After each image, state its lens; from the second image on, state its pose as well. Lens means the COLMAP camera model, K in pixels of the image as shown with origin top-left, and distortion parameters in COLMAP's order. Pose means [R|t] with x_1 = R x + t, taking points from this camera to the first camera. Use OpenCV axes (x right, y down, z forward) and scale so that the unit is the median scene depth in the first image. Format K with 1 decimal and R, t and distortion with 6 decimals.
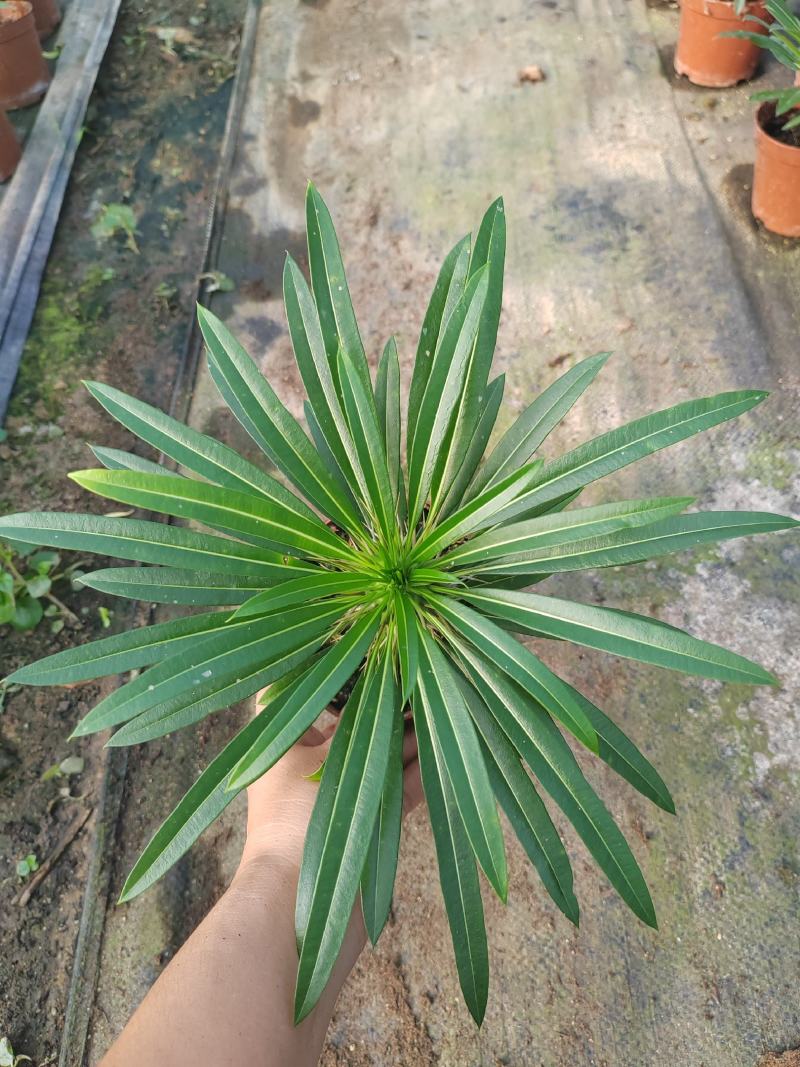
lens RADIAL K [[818.4, 0, 400.0], [0, 818.4, 533.5], [0, 0, 1]] dist [0.020847, -0.006175]
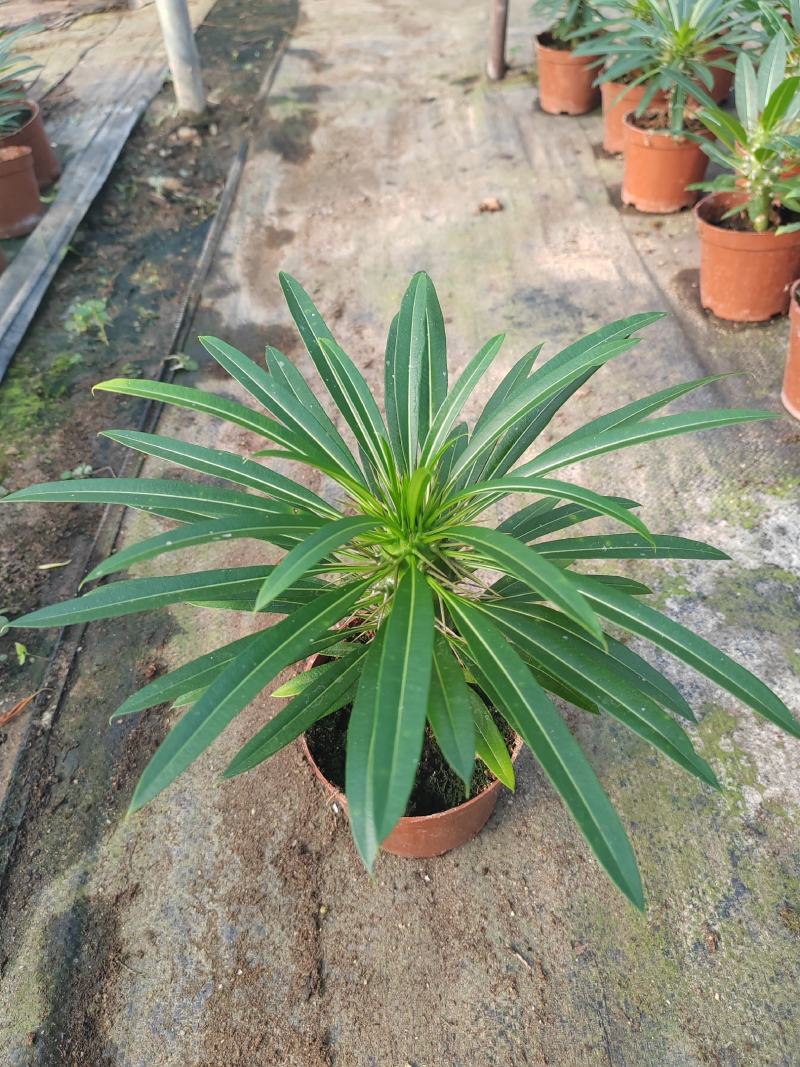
lens RADIAL K [[819.1, 0, 400.0], [0, 819.1, 533.5], [0, 0, 1]] dist [0.044586, -0.053971]
pose [[0.999959, -0.000699, 0.009028, 0.052645], [0.002744, 0.973507, -0.228640, 0.184079], [-0.008629, 0.228656, 0.973469, 0.078412]]
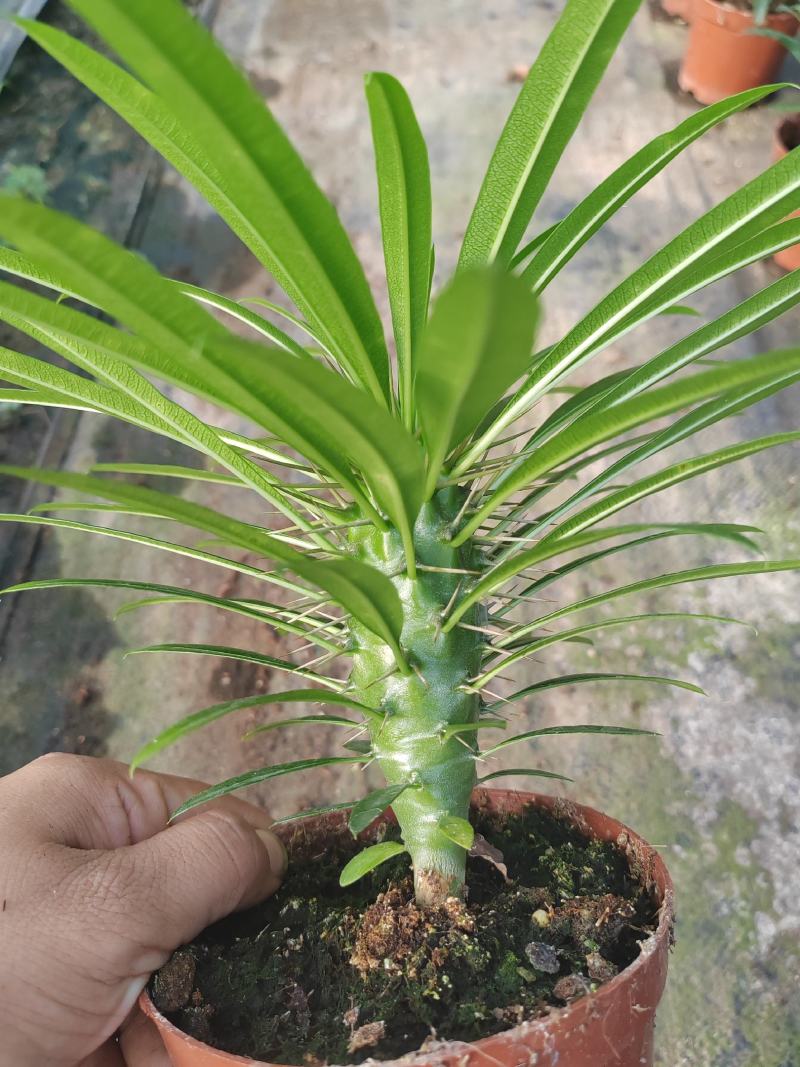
lens RADIAL K [[826.7, 0, 400.0], [0, 826.7, 533.5], [0, 0, 1]] dist [0.057148, -0.083542]
pose [[0.995815, 0.073881, 0.053796, 0.027606], [-0.071941, 0.996717, -0.037152, -0.029995], [-0.056365, 0.033127, 0.997861, 0.205207]]
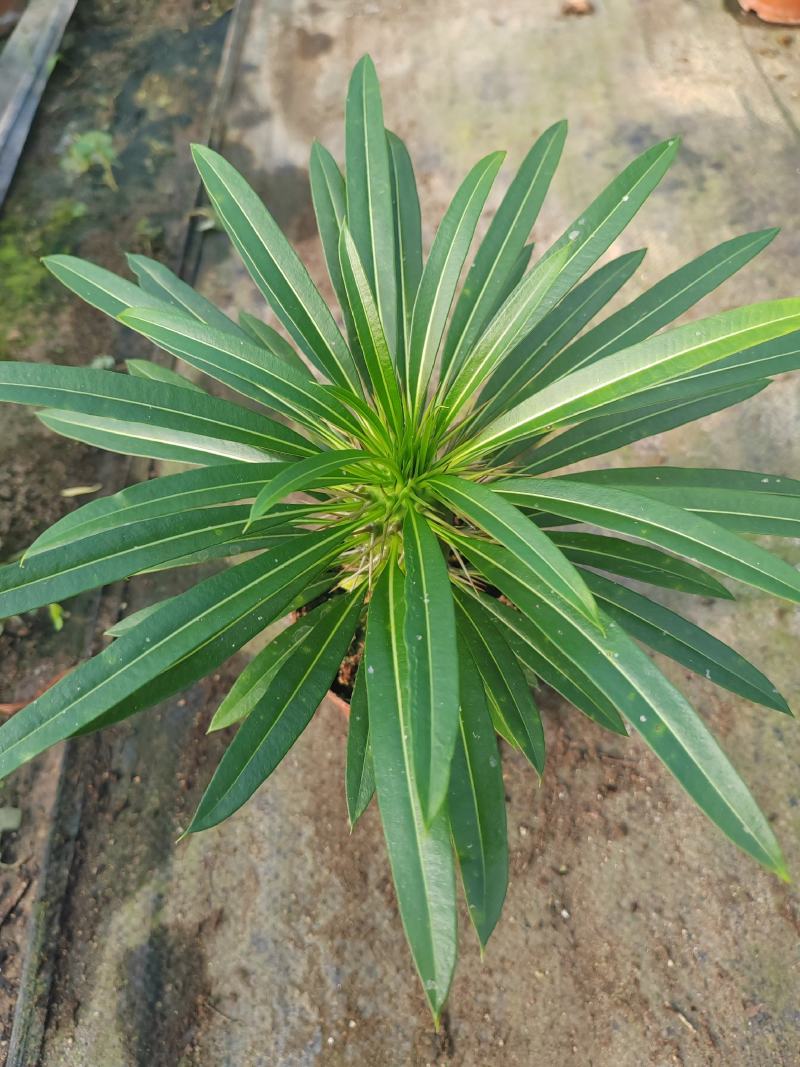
lens RADIAL K [[826.7, 0, 400.0], [0, 826.7, 533.5], [0, 0, 1]] dist [0.057148, -0.083542]
pose [[0.999783, 0.012414, 0.016733, -0.059218], [-0.011984, 0.999601, -0.025585, 0.040055], [-0.017044, 0.025379, 0.999533, 0.231737]]
